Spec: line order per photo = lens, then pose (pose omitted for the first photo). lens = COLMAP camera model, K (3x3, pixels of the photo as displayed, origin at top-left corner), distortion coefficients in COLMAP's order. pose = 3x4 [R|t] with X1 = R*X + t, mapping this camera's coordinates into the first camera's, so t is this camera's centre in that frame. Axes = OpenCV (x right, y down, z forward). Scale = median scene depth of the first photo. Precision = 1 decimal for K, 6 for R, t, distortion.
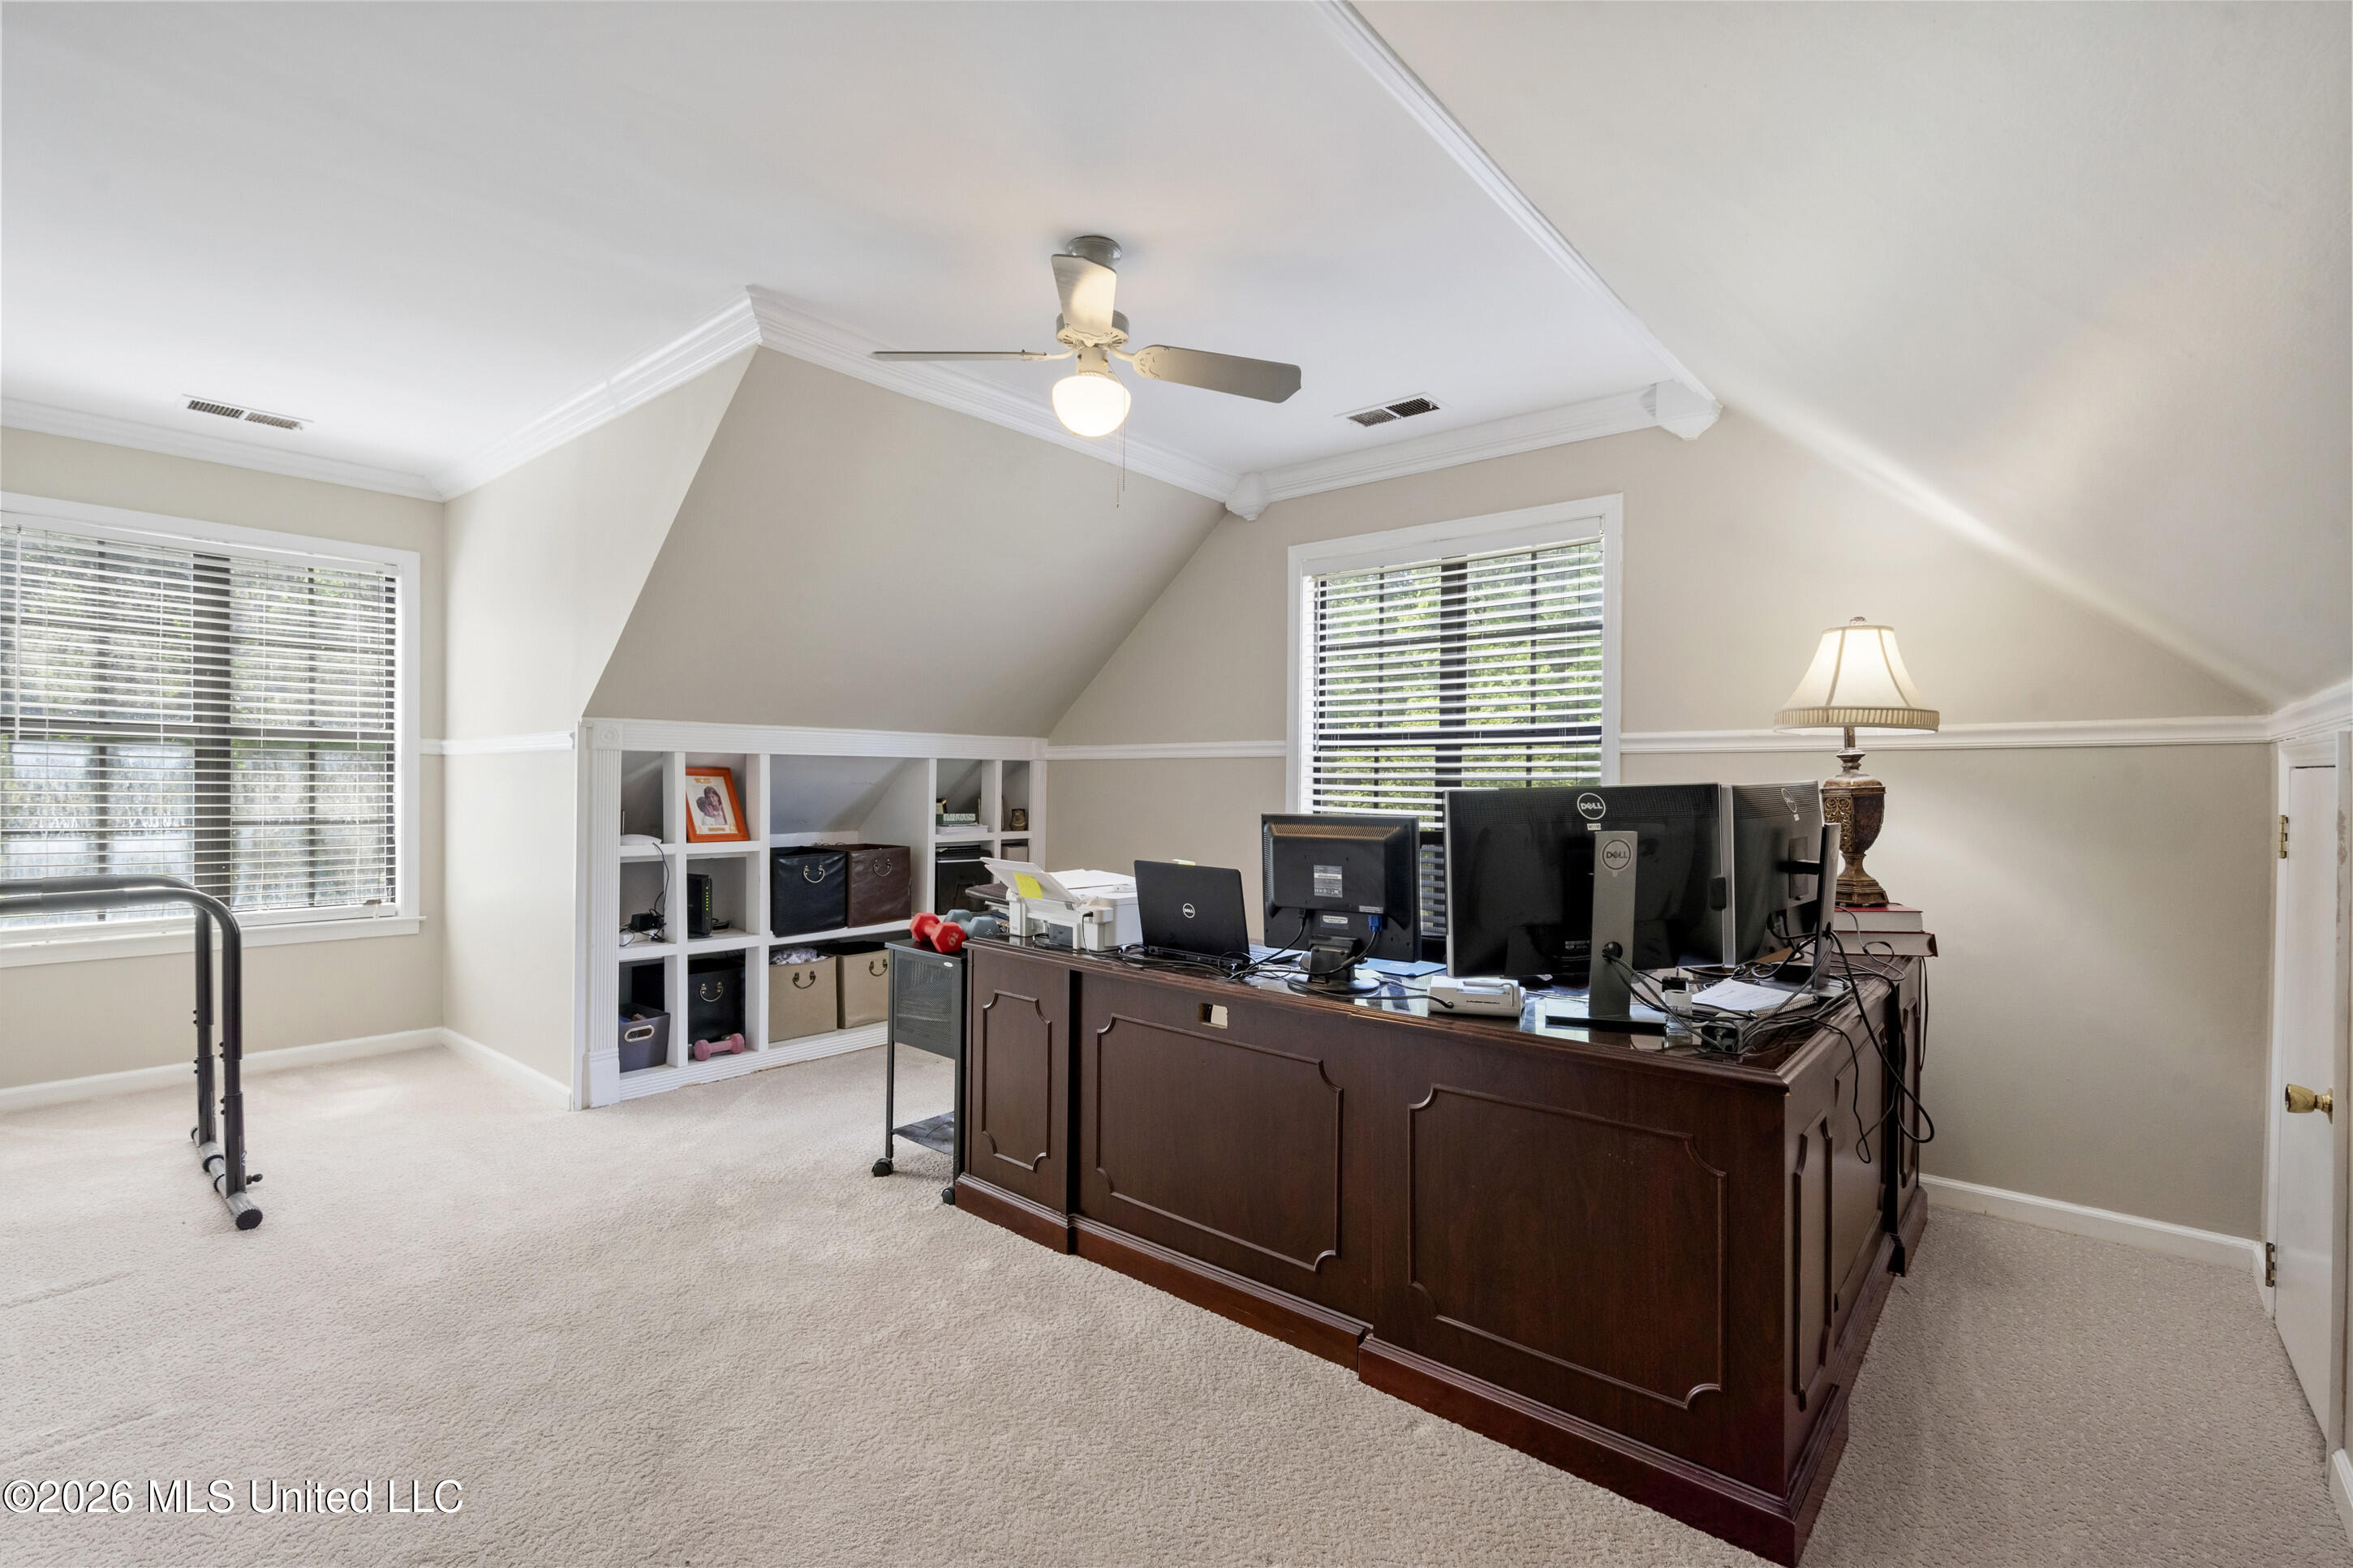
lens RADIAL K [[1068.7, 0, 1165.7], [0, 1068.7, 778.7], [0, 0, 1]] dist [0.000863, -0.000182]
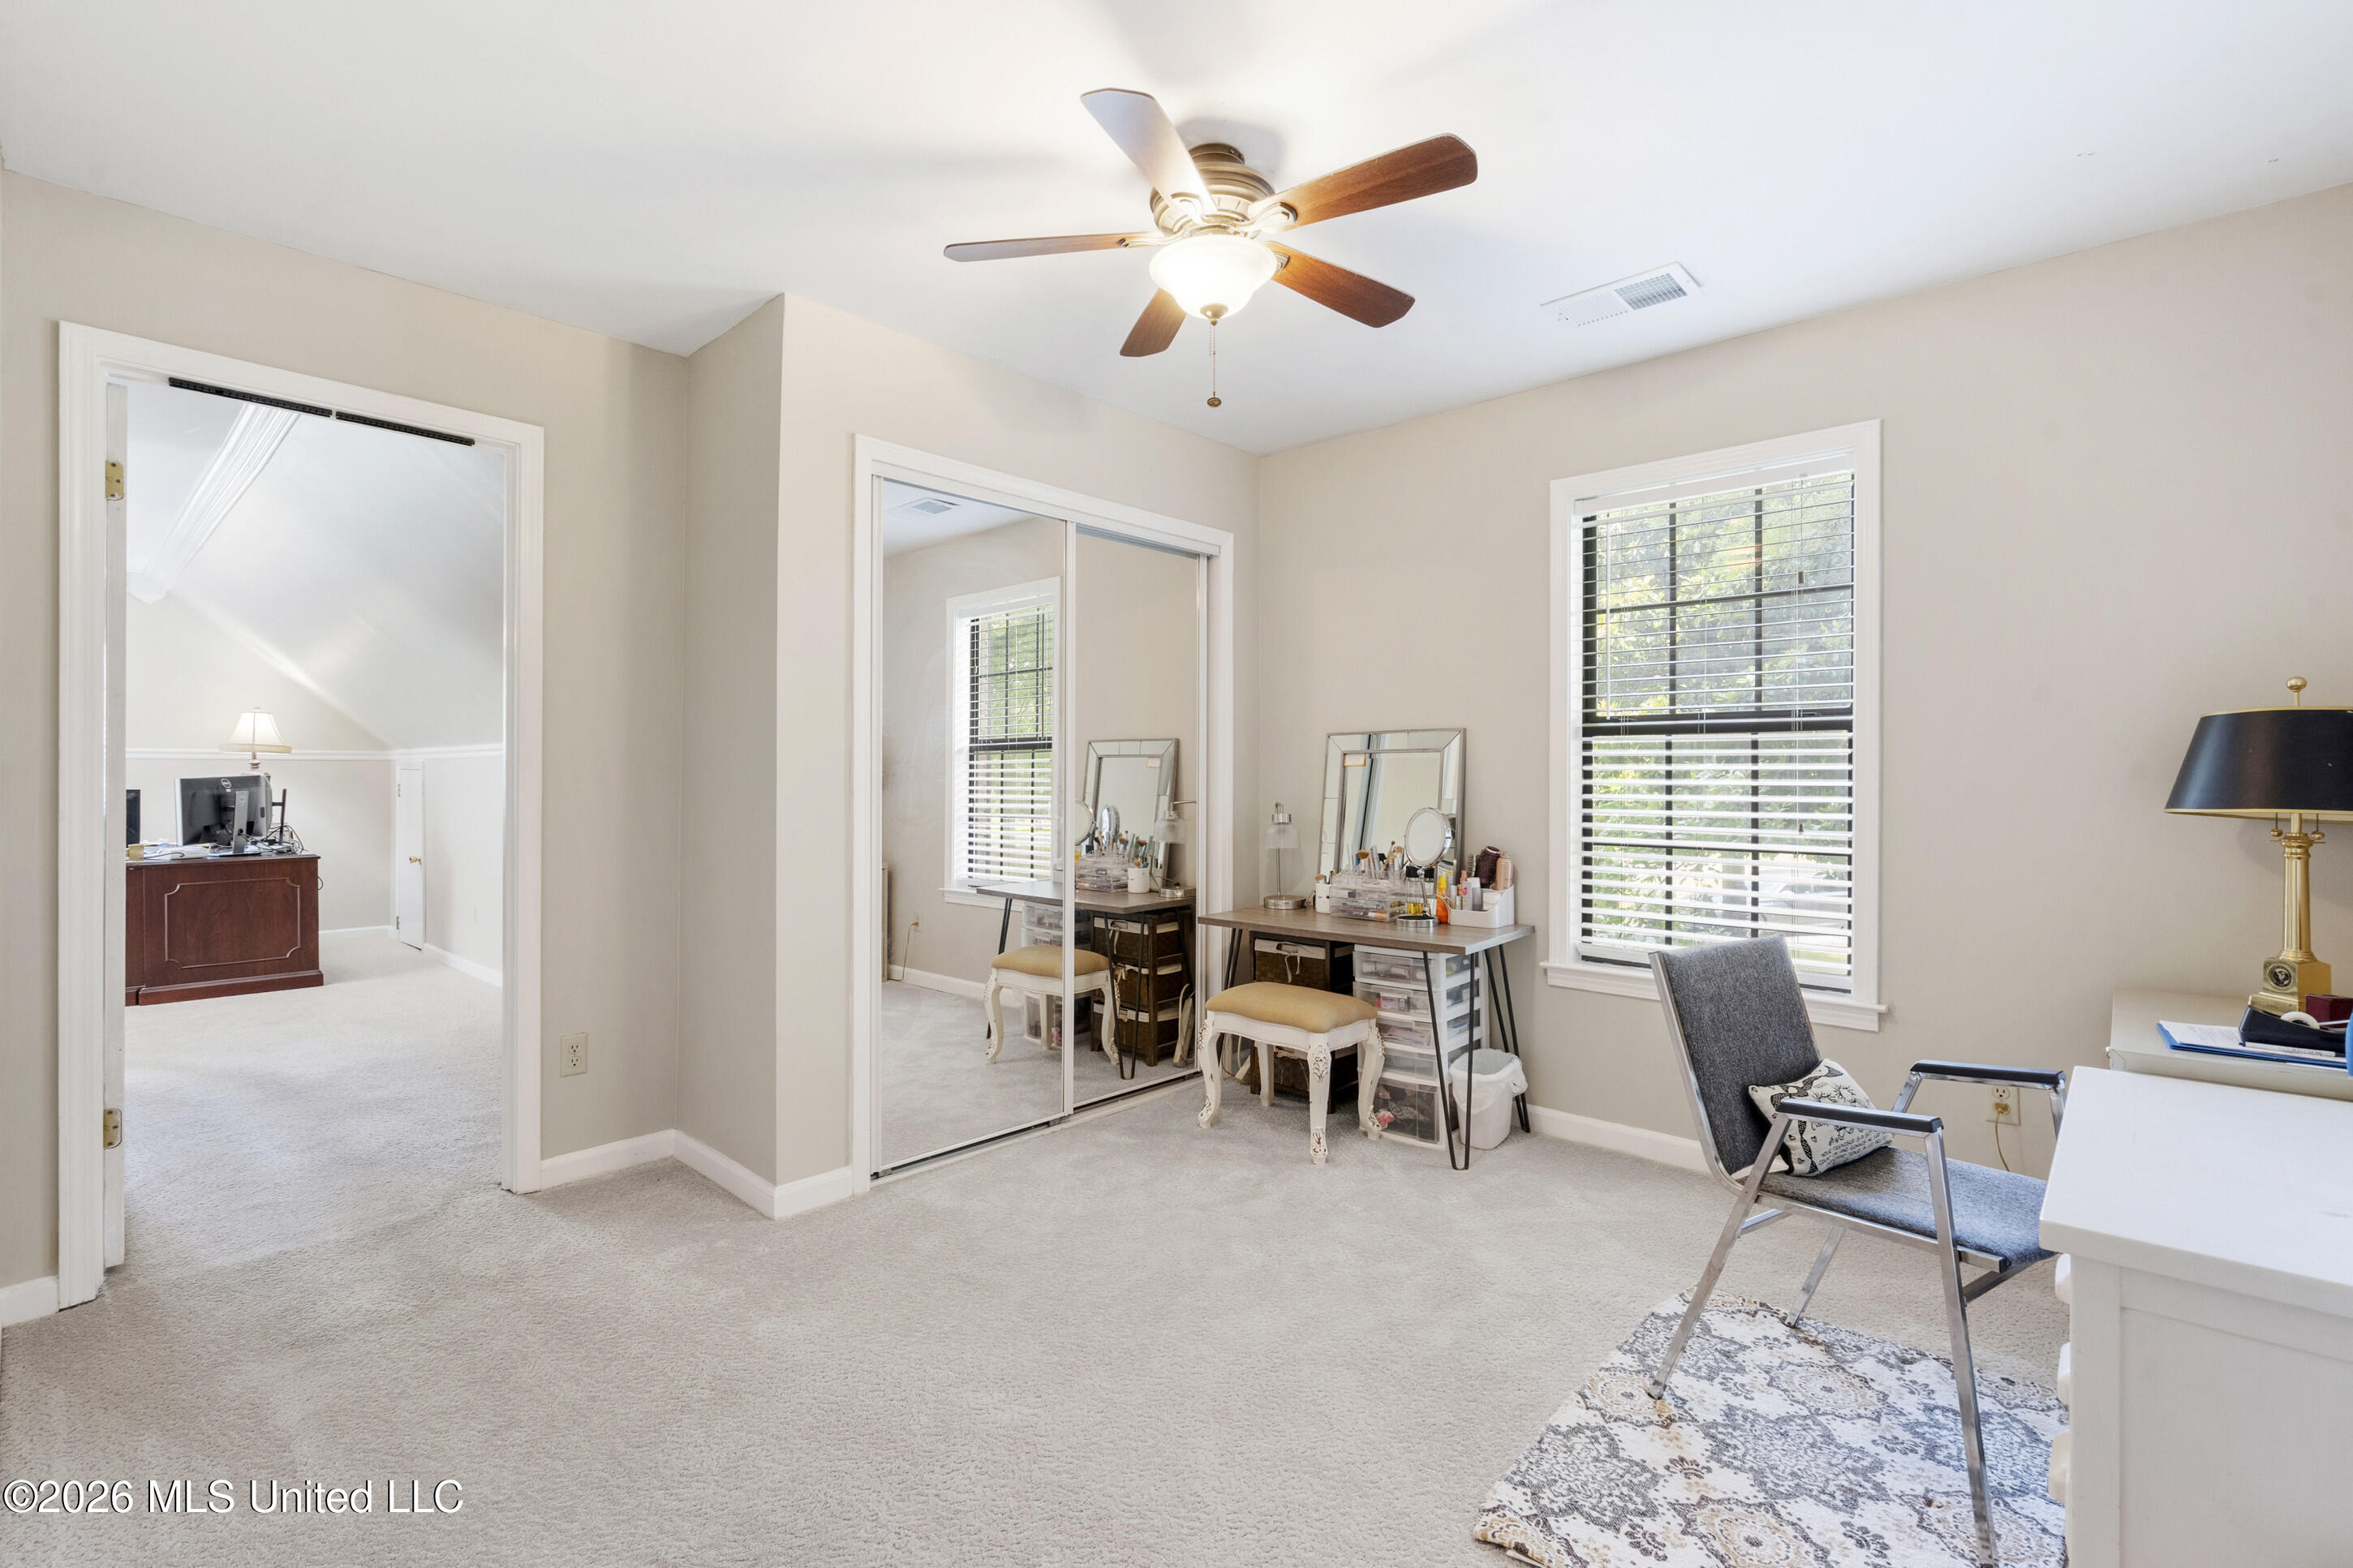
lens RADIAL K [[1068.7, 0, 1170.6], [0, 1068.7, 775.3], [0, 0, 1]] dist [0.000863, -0.000182]
pose [[0.044412, -0.005049, 0.999001, -1.887592], [-0.006796, 0.999963, 0.005356, -0.022374], [-0.998990, -0.007027, 0.044376, -1.335725]]
